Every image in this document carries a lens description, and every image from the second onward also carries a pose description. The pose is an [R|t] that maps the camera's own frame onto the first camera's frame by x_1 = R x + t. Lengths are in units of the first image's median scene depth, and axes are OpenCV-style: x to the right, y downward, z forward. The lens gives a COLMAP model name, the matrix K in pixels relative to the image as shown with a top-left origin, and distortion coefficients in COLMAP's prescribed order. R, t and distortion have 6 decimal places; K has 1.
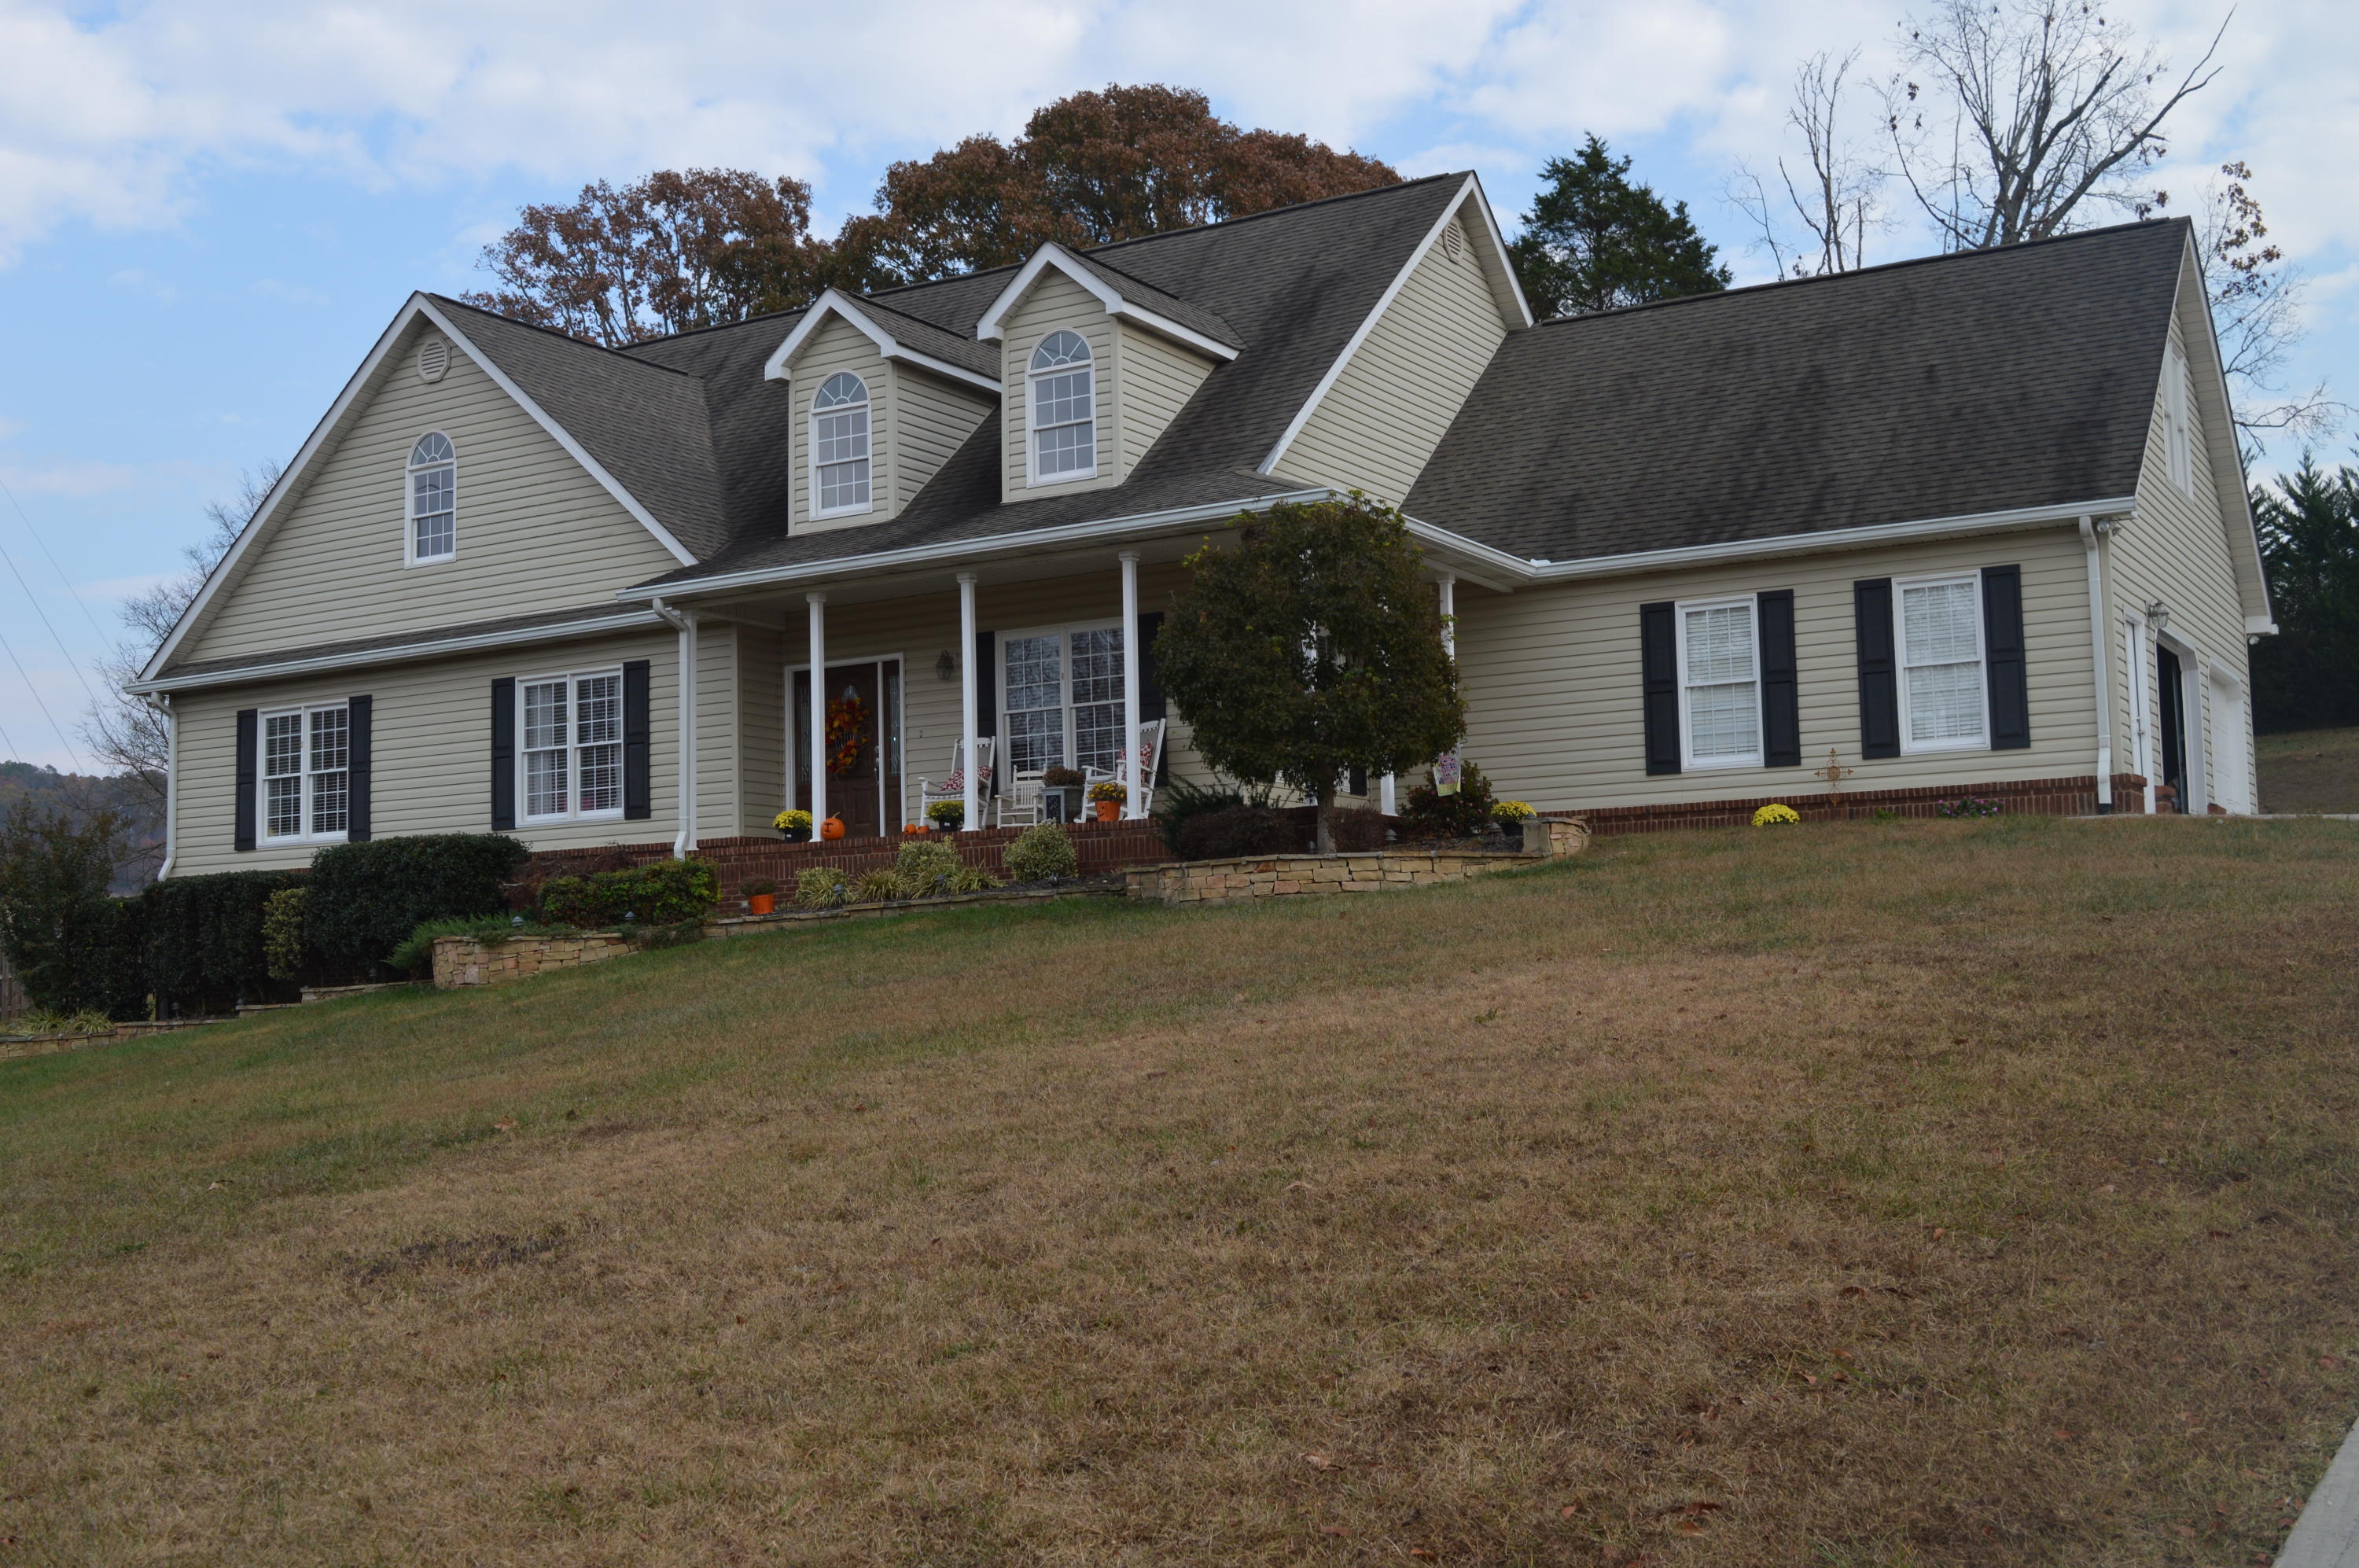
lens RADIAL K [[2557.4, 0, 1174.5], [0, 2557.4, 789.0], [0, 0, 1]] dist [-0.069371, 0.000000]
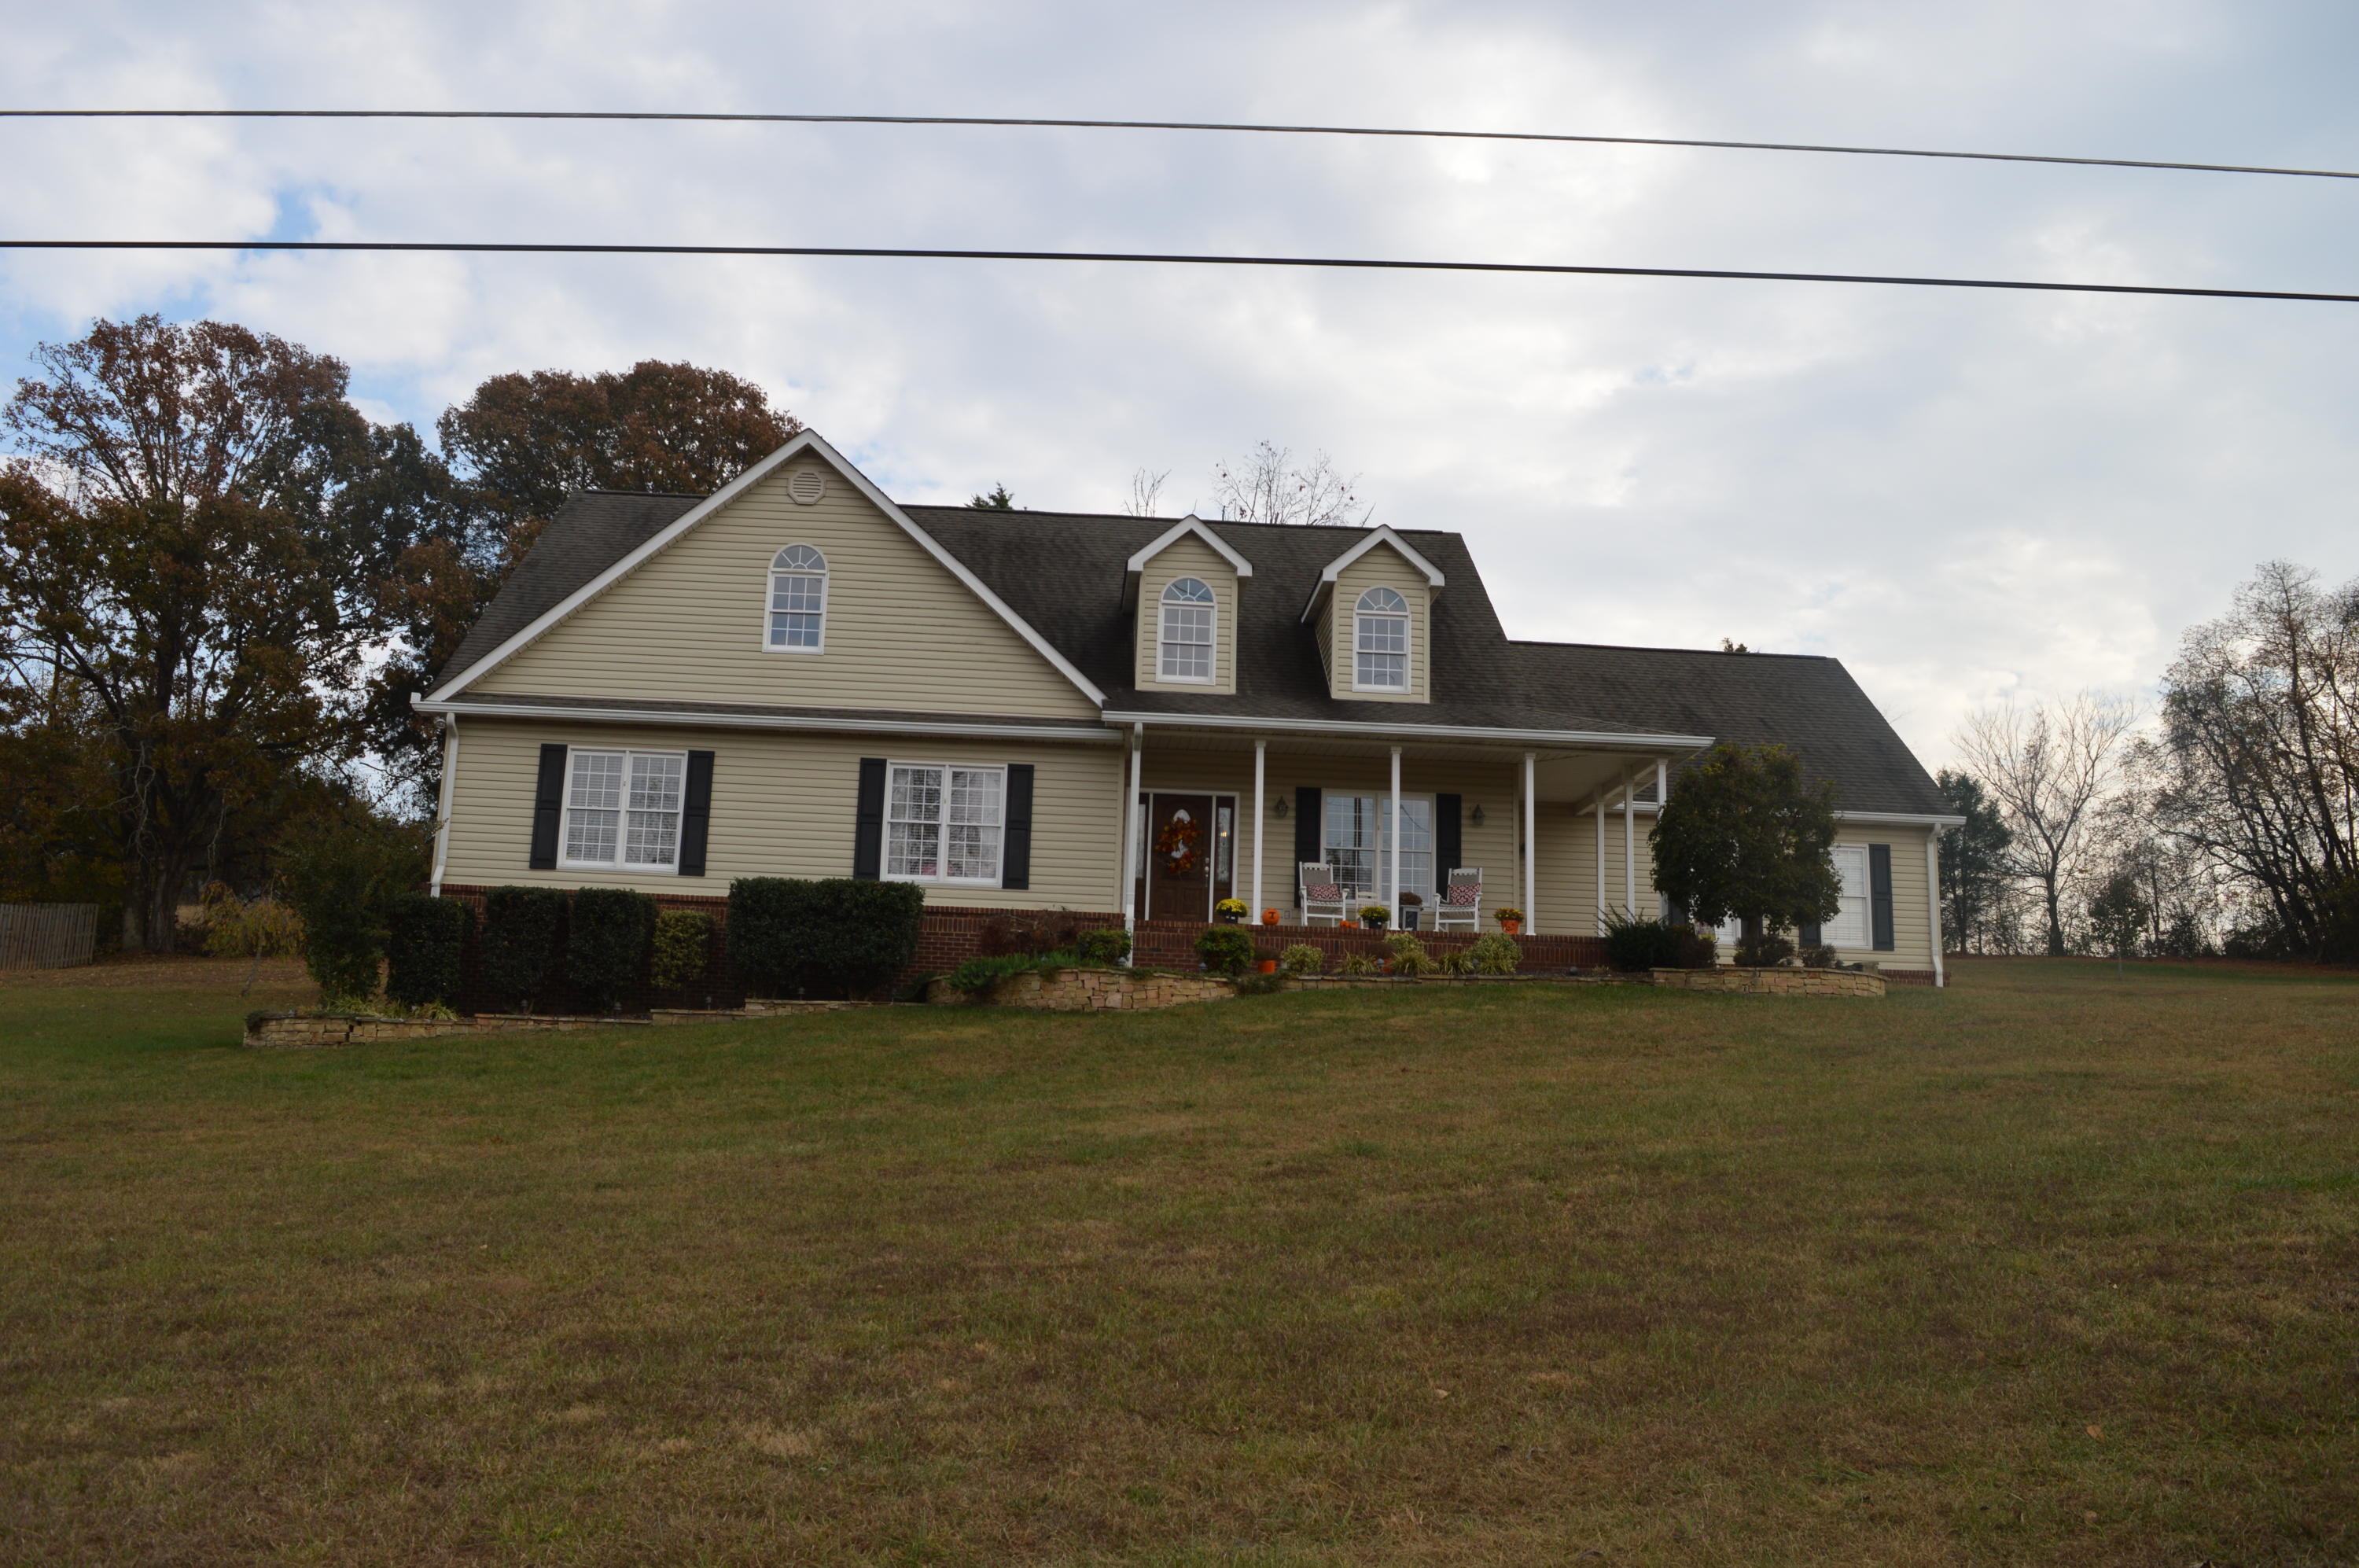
lens RADIAL K [[1862.6, 0, 1177.6], [0, 1862.6, 774.6], [0, 0, 1]] dist [-0.069741, 0.005578]
pose [[0.823858, 0.158965, 0.544048, -0.666780], [-0.101282, 0.985705, -0.134640, 0.073187], [-0.557673, 0.055822, 0.828181, 0.199999]]
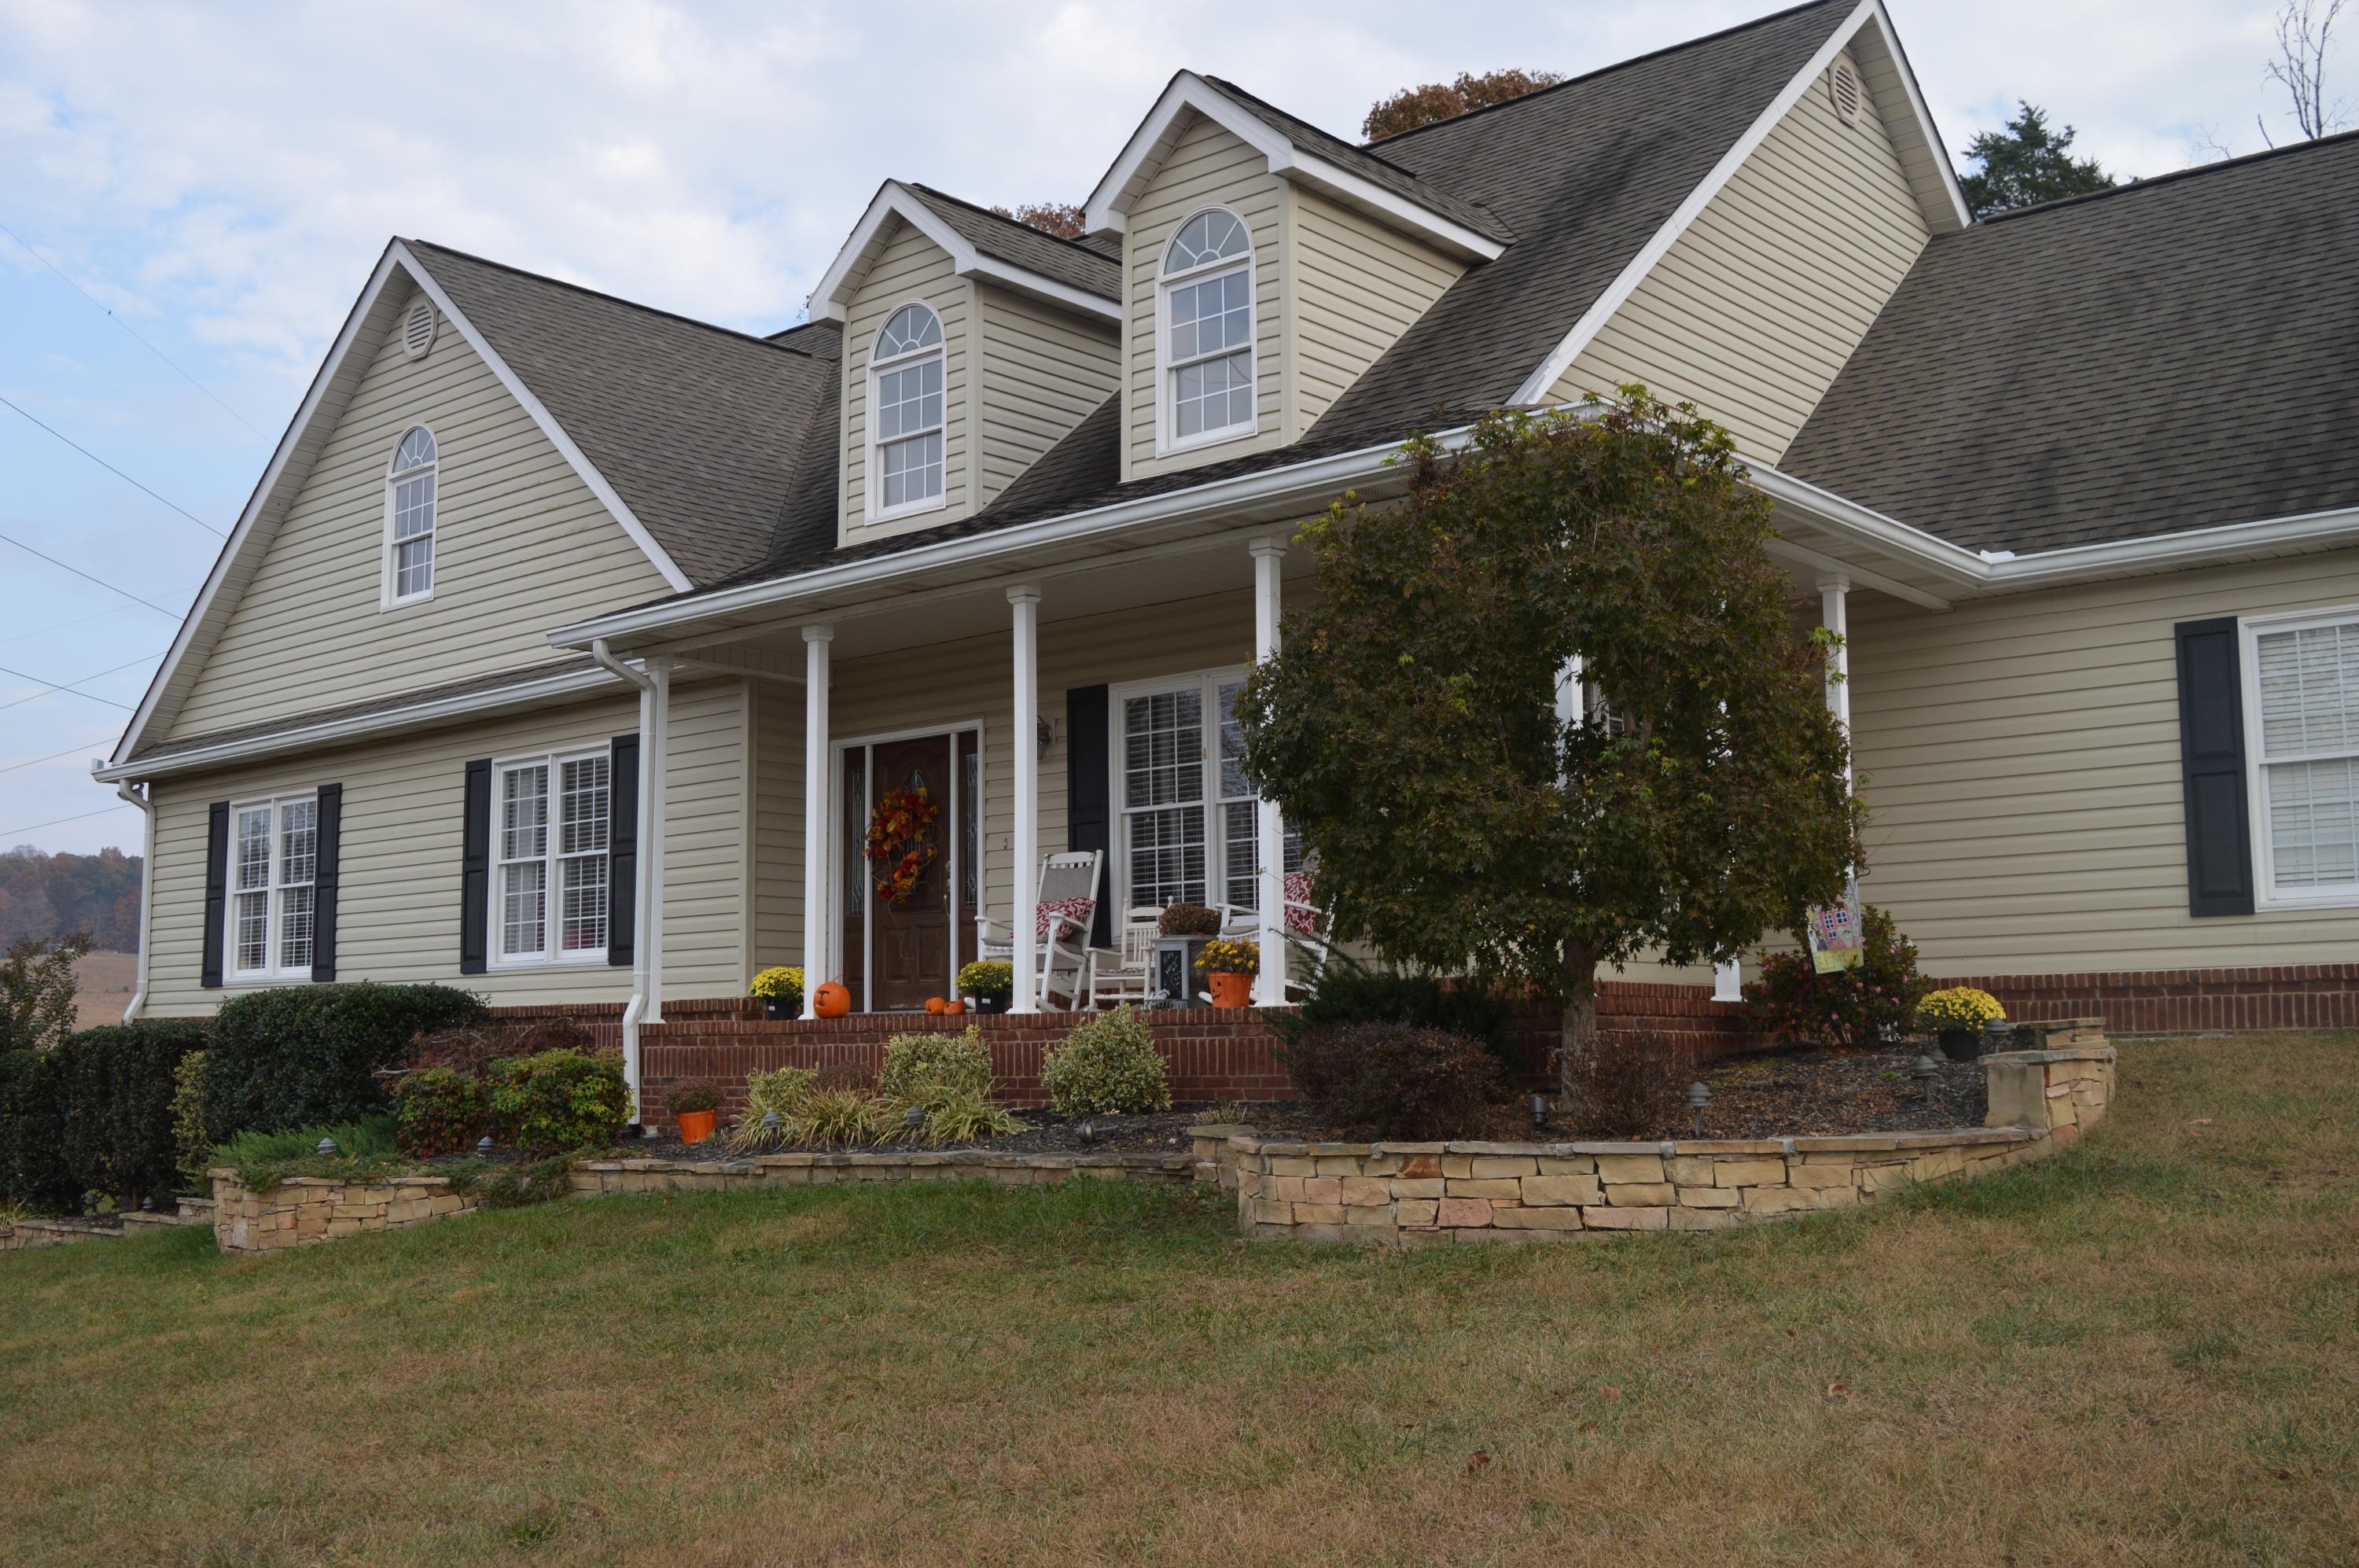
lens RADIAL K [[2384.1, 0, 1157.0], [0, 2384.1, 771.1], [0, 0, 1]] dist [-0.078383, 0.000000]
pose [[0.982590, -0.006689, -0.185664, 0.050366], [0.000803, 0.999495, -0.031764, -0.020450], [0.185783, 0.031062, 0.982100, 0.407279]]
